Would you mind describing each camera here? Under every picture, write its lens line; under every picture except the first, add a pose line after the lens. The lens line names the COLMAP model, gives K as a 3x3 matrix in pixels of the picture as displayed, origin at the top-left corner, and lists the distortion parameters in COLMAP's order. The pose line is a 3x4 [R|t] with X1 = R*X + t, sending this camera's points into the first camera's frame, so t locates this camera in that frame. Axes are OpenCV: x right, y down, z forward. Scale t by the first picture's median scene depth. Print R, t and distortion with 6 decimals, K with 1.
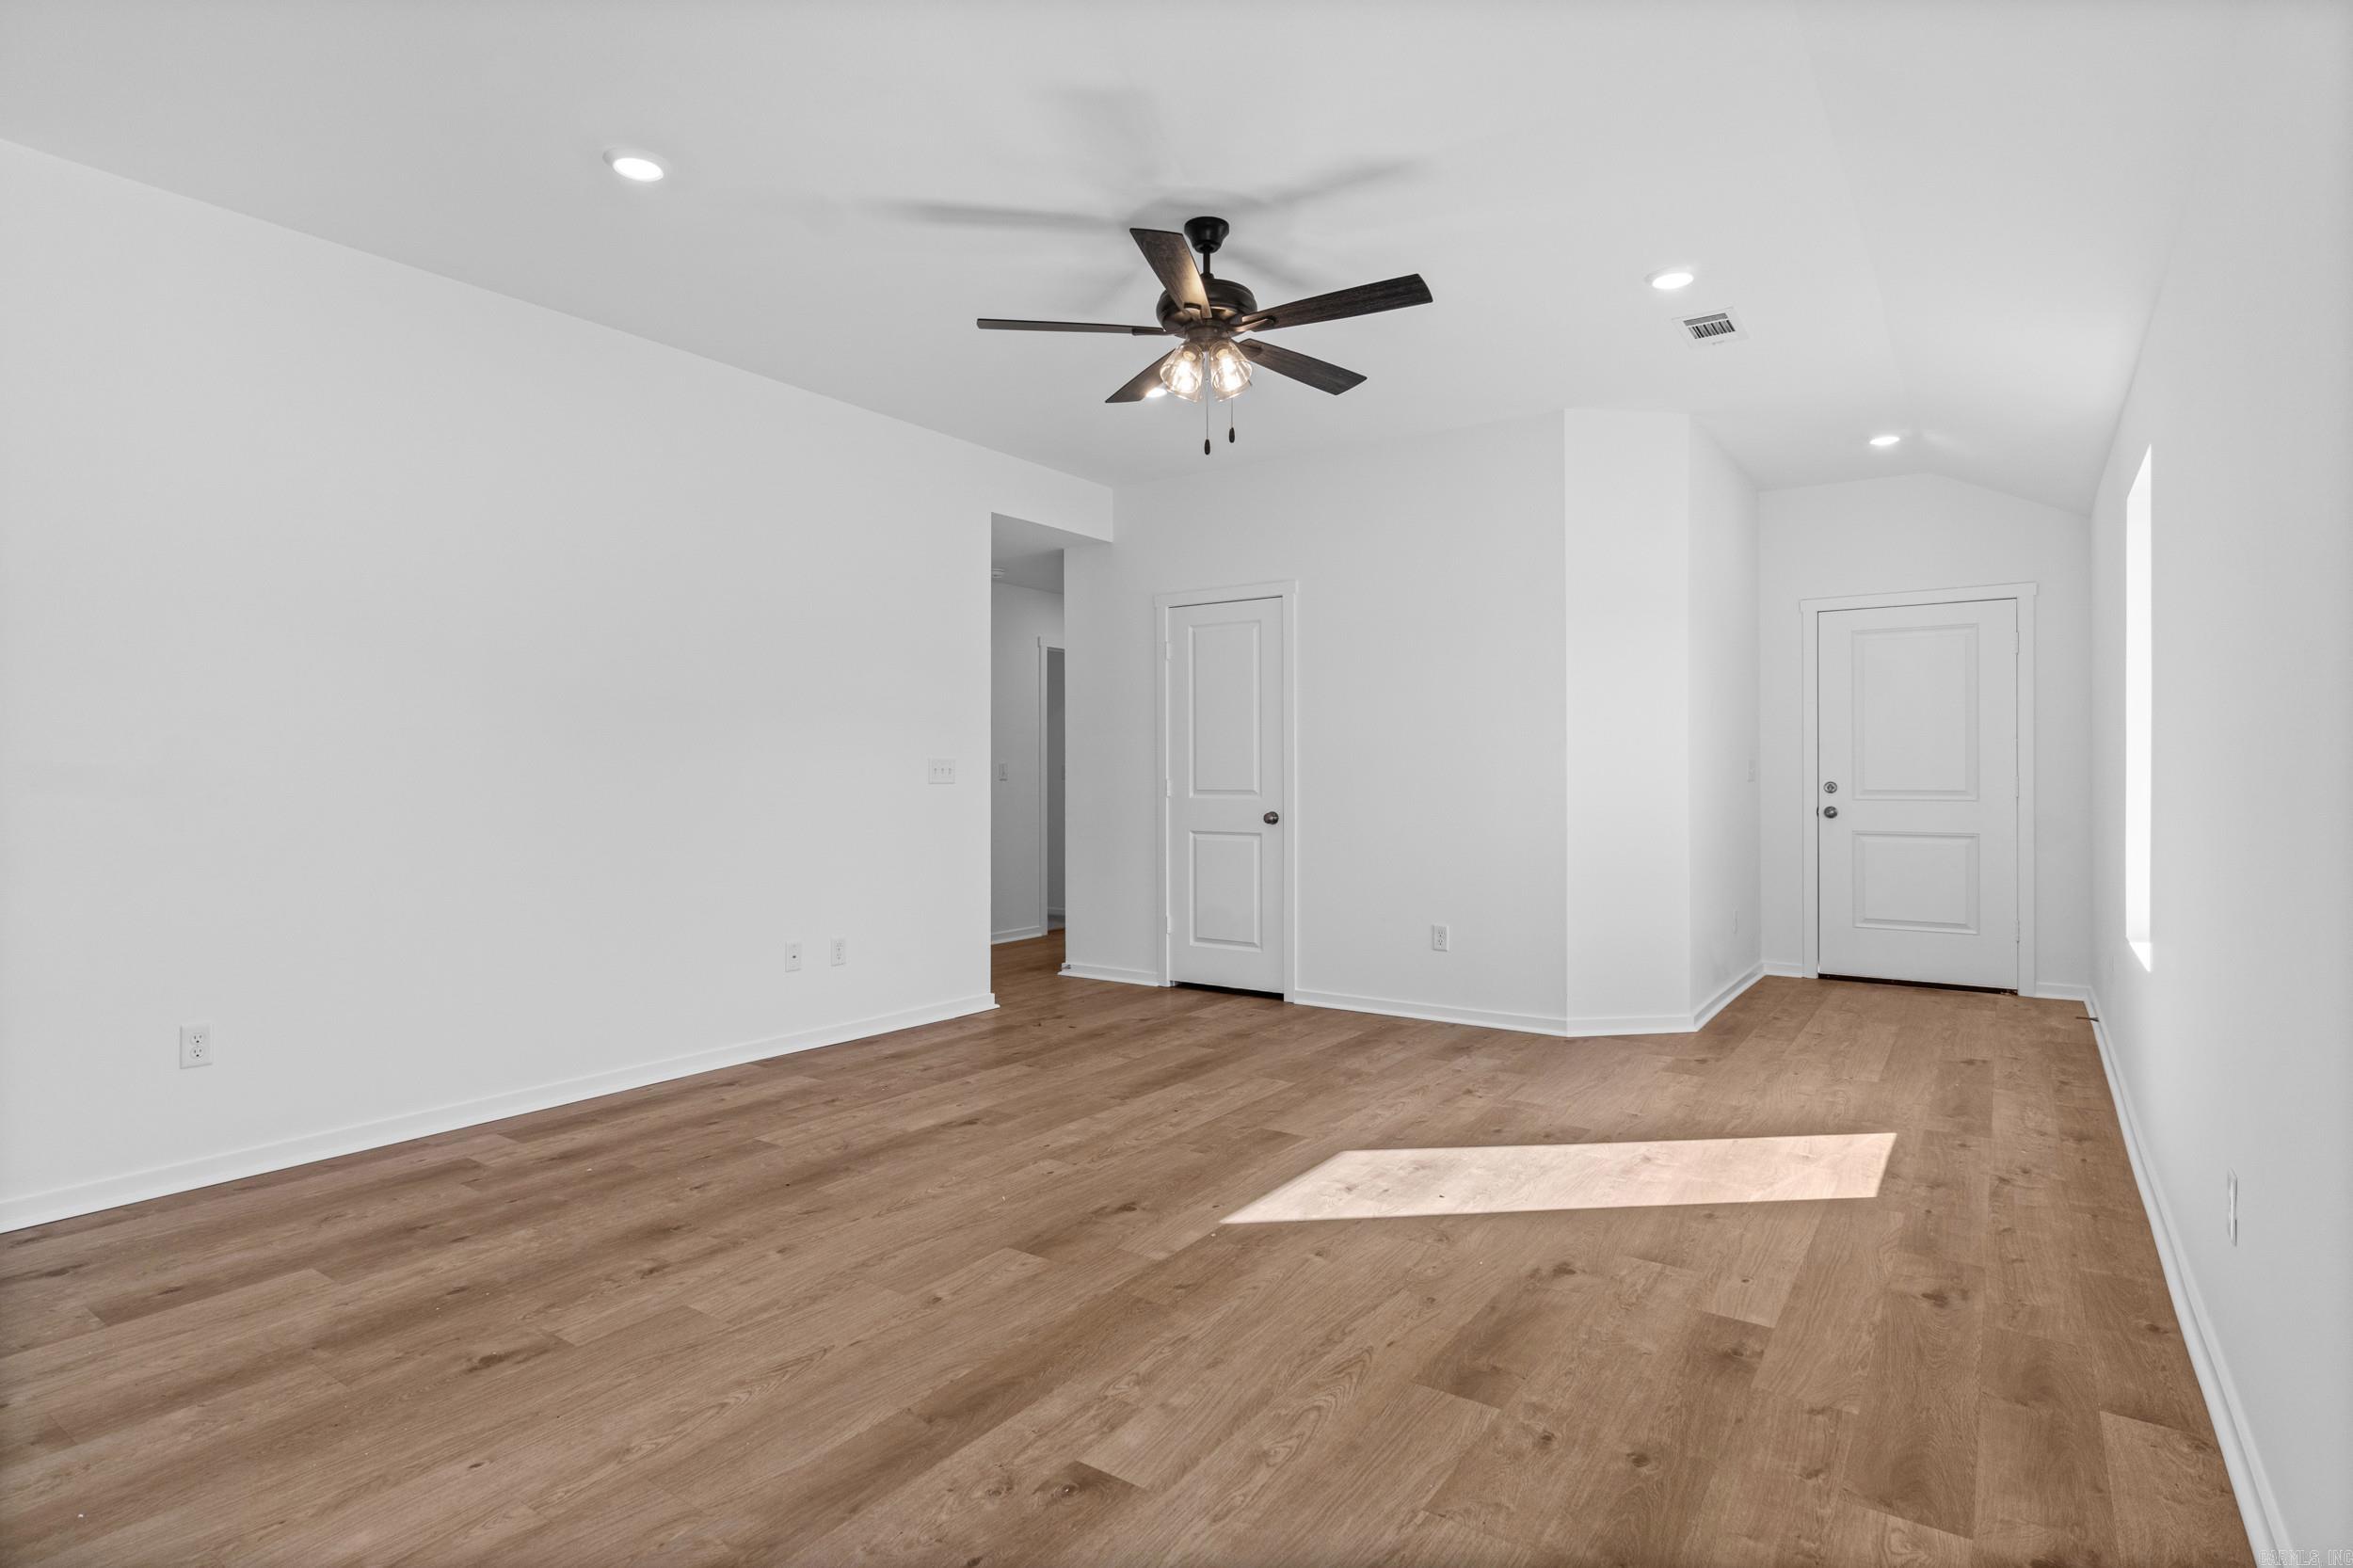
lens RADIAL K [[1228.1, 0, 1135.7], [0, 1228.1, 769.5], [0, 0, 1]] dist [-0.003822, -0.002030]
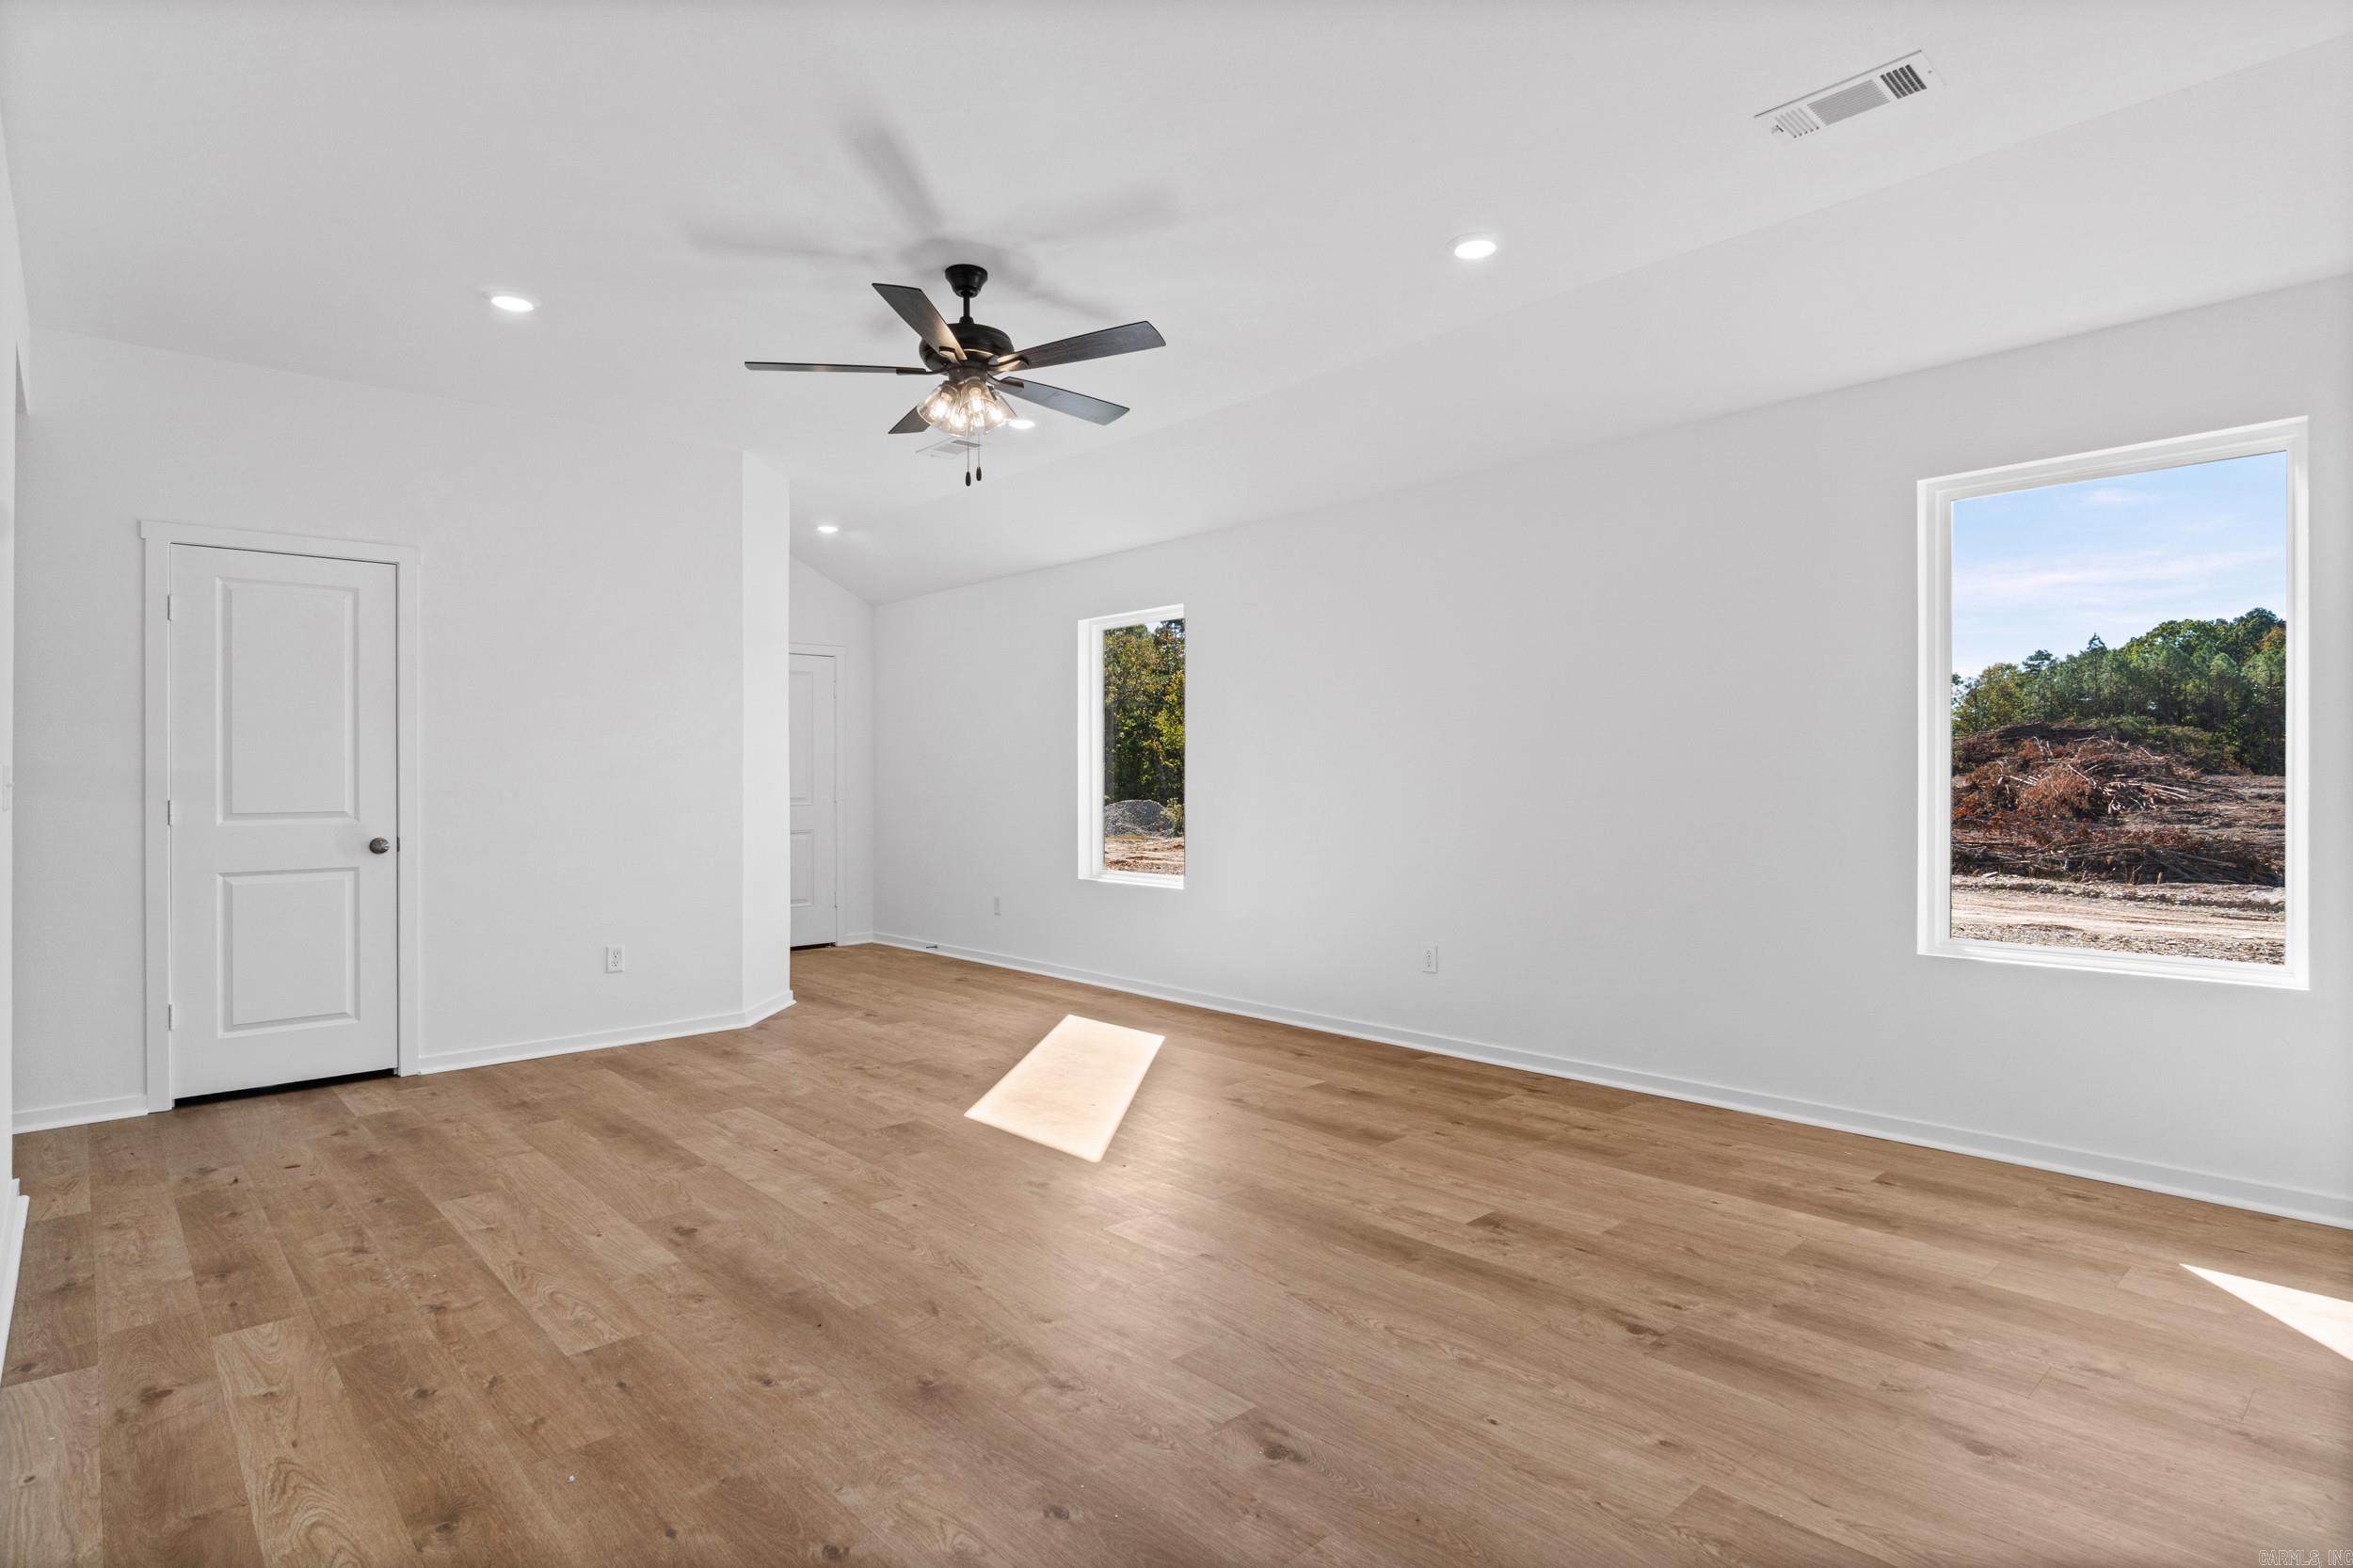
lens RADIAL K [[1228.1, 0, 1176.7], [0, 1228.1, 773.3], [0, 0, 1]] dist [-0.003822, -0.002030]
pose [[0.201060, 0.003749, 0.979572, -0.954455], [0.006033, 0.999969, -0.005065, 0.001131], [-0.979560, 0.006928, 0.201031, 0.607438]]
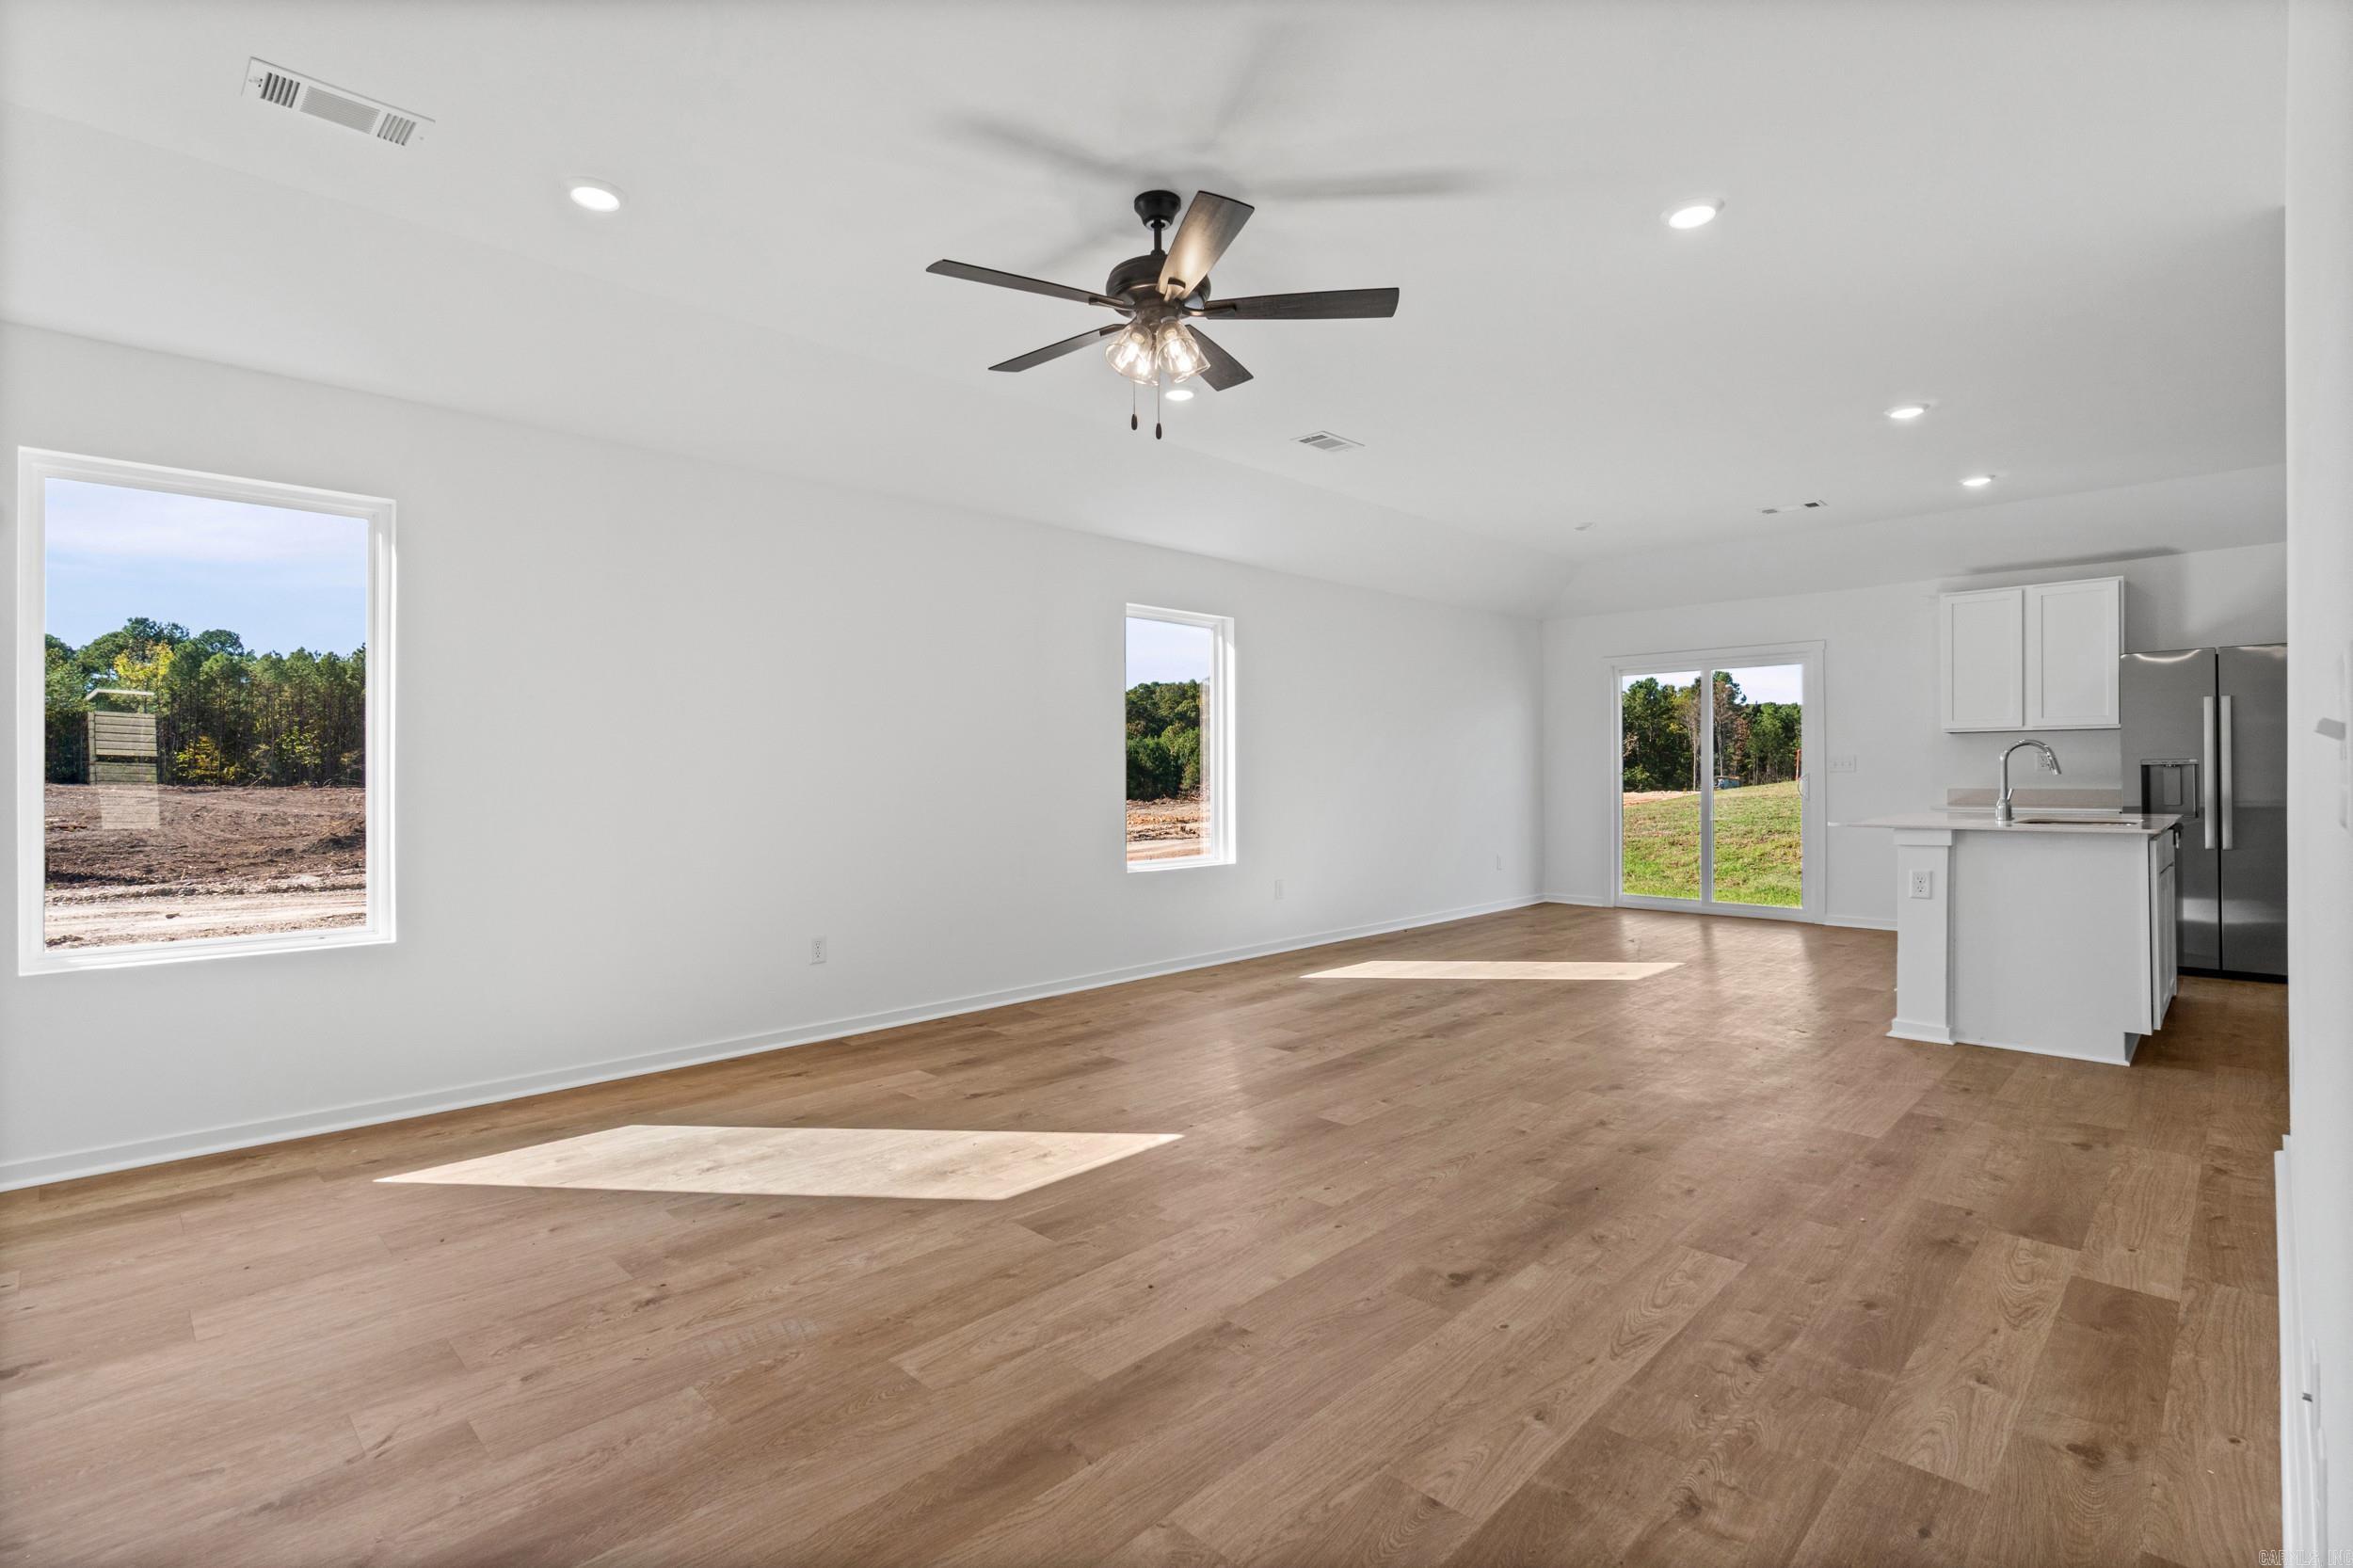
lens RADIAL K [[1085.2, 0, 1159.7], [0, 1085.2, 777.1], [0, 0, 1]] dist [-0.008369, 0.002533]
pose [[-0.987436, 0.006154, 0.157901, -0.075701], [0.006817, 0.999970, 0.003657, 0.005968], [-0.157874, 0.004687, -0.987448, 1.842444]]
